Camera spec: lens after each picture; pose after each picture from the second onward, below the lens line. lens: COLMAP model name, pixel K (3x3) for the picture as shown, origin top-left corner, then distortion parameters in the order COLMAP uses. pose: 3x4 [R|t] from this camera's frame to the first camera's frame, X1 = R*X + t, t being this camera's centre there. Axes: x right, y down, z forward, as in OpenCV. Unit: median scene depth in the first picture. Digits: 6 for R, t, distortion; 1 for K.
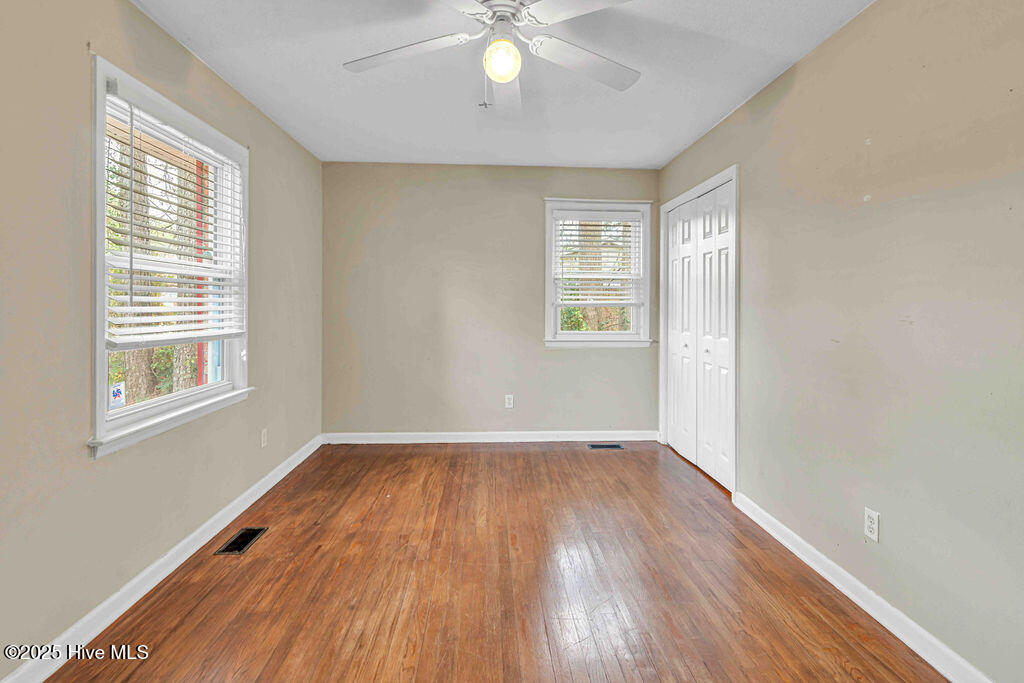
lens RADIAL K [[507.5, 0, 511.3], [0, 507.5, 298.4], [0, 0, 1]] dist [-0.000670, -0.000050]
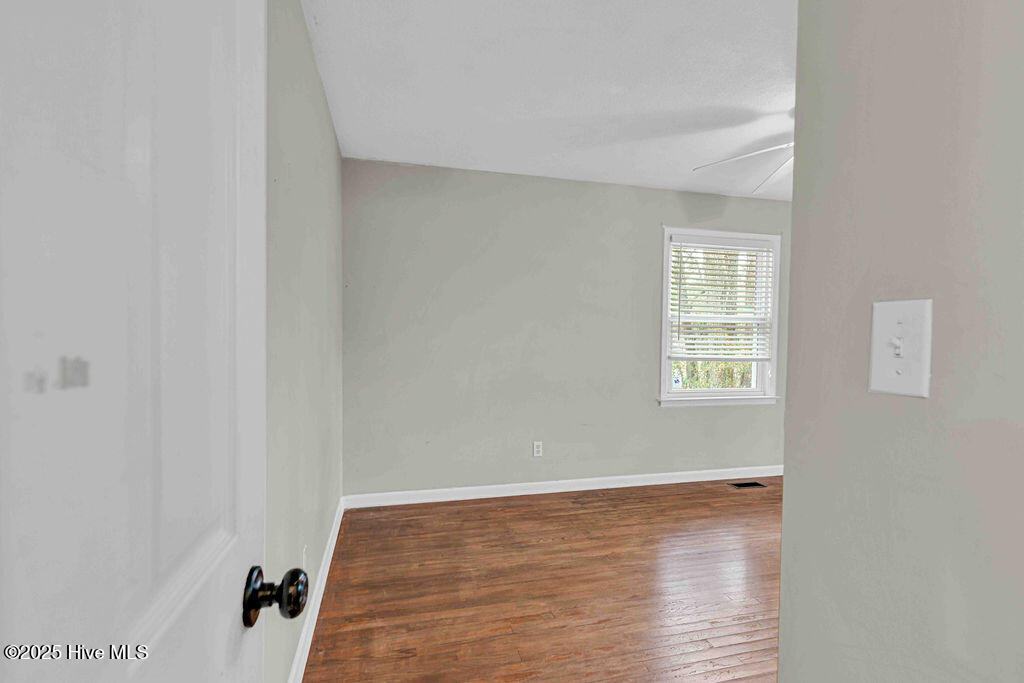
lens RADIAL K [[560.6, 0, 522.4], [0, 560.6, 325.4], [0, 0, 1]] dist [0.000123, 0.000351]
pose [[0.253737, 0.019995, -0.967067, 1.191010], [-0.011843, 0.999776, 0.017564, -0.070339], [0.967201, 0.006997, 0.253917, -0.190036]]
